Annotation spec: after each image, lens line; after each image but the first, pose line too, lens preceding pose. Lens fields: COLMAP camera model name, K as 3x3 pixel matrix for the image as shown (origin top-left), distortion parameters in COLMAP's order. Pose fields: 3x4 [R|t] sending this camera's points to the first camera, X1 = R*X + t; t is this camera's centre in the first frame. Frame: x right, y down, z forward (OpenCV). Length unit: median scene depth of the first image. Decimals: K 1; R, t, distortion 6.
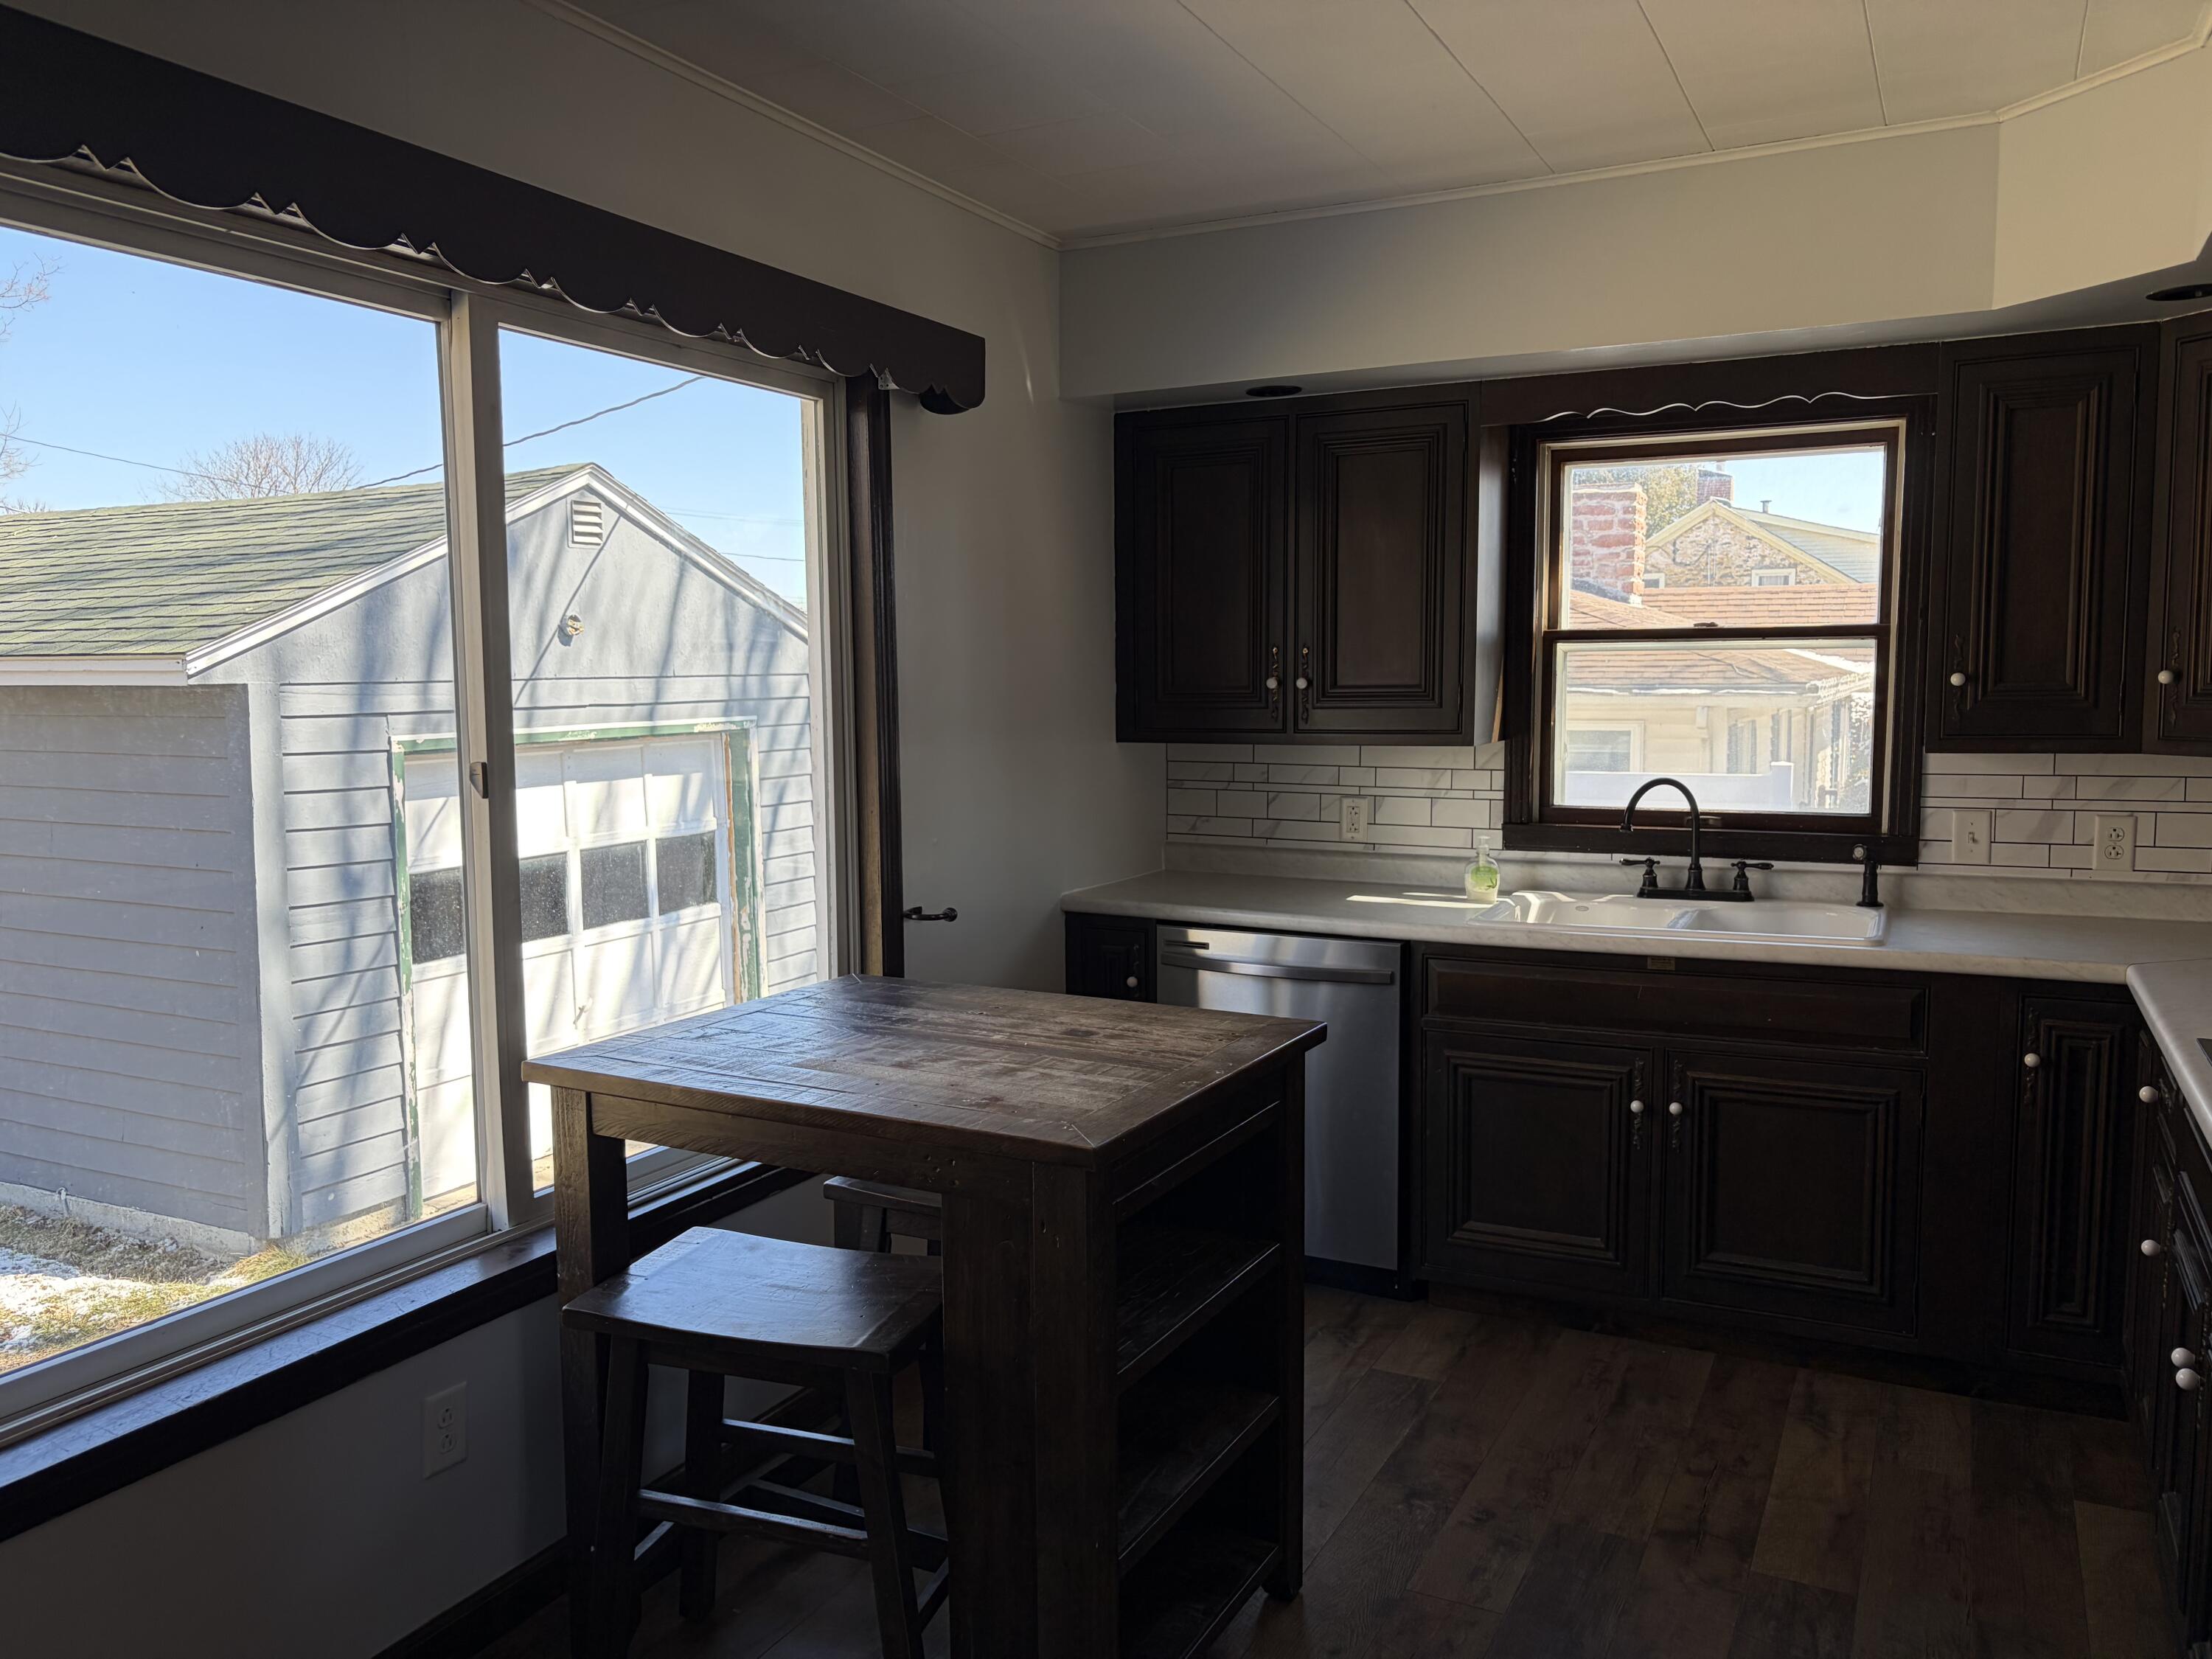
lens RADIAL K [[1659.8, 0, 1118.1], [0, 1659.8, 844.1], [0, 0, 1]] dist [0.049828, -0.053382]
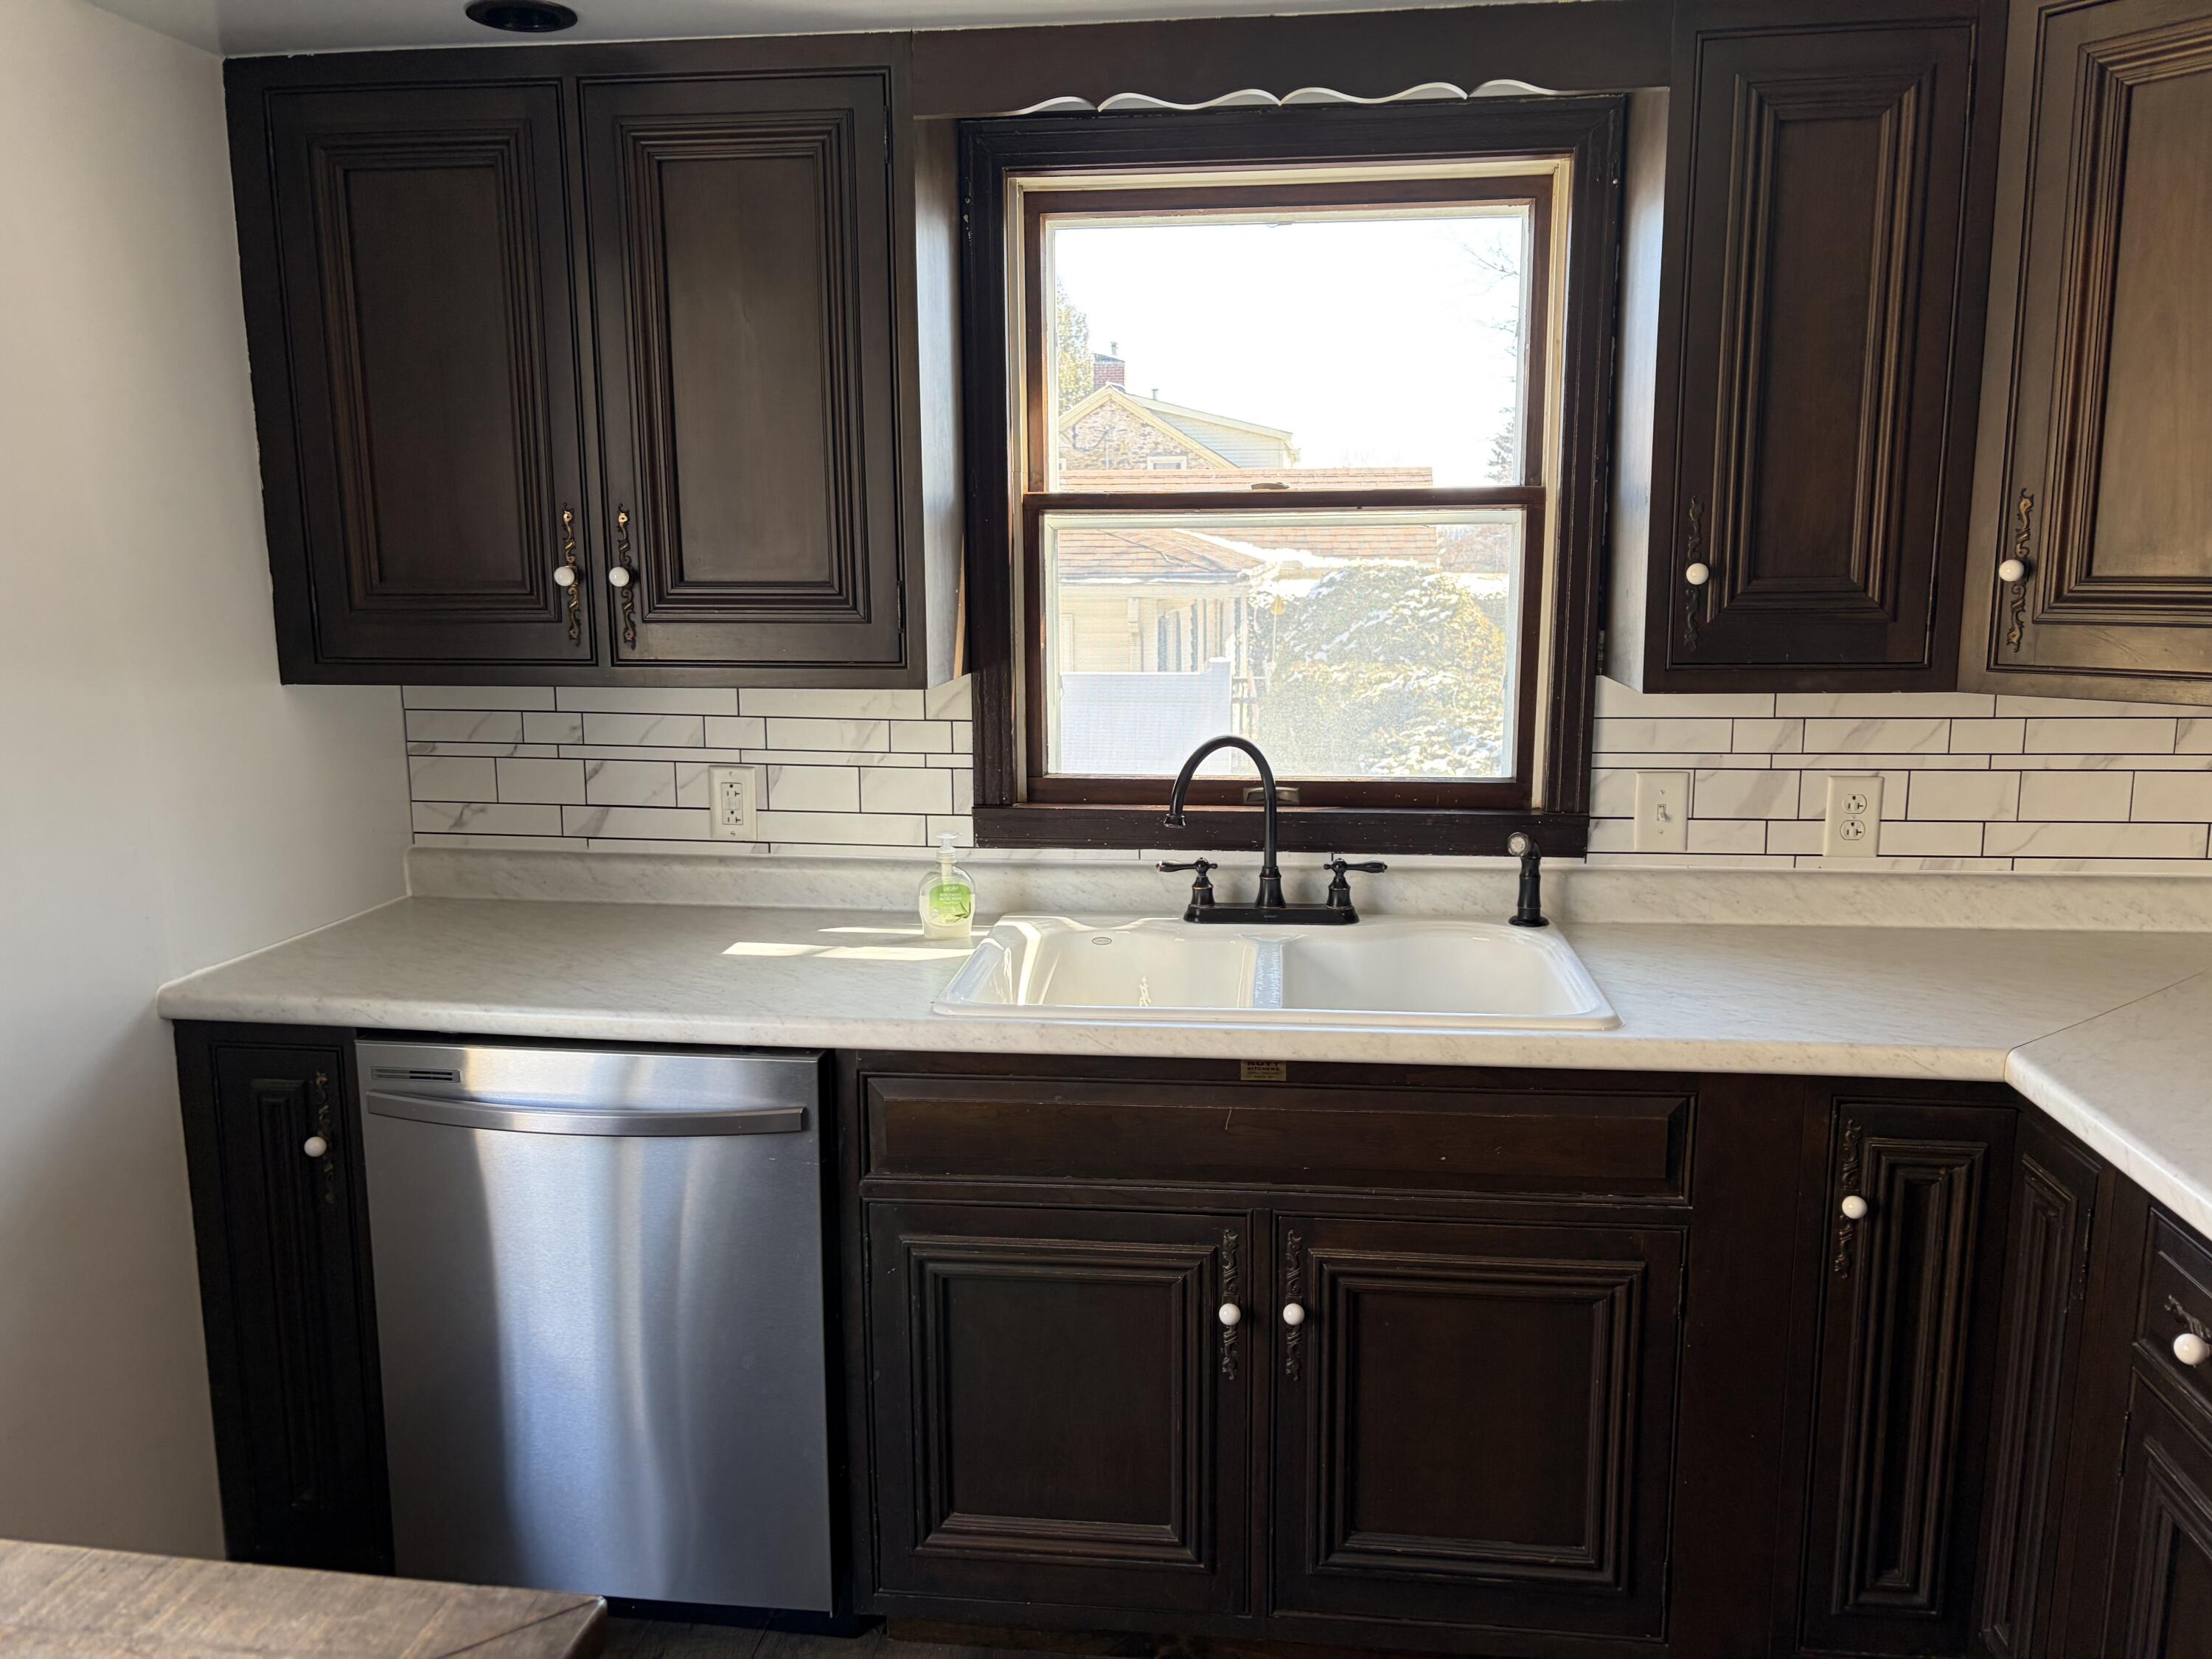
lens RADIAL K [[1659.8, 0, 1105.7], [0, 1659.8, 848.0], [0, 0, 1]] dist [0.049828, -0.053382]
pose [[0.943266, -0.055589, 0.327351, 0.081575], [0.032002, 0.996517, 0.077011, -0.047297], [-0.330491, -0.062166, 0.941759, 0.439904]]
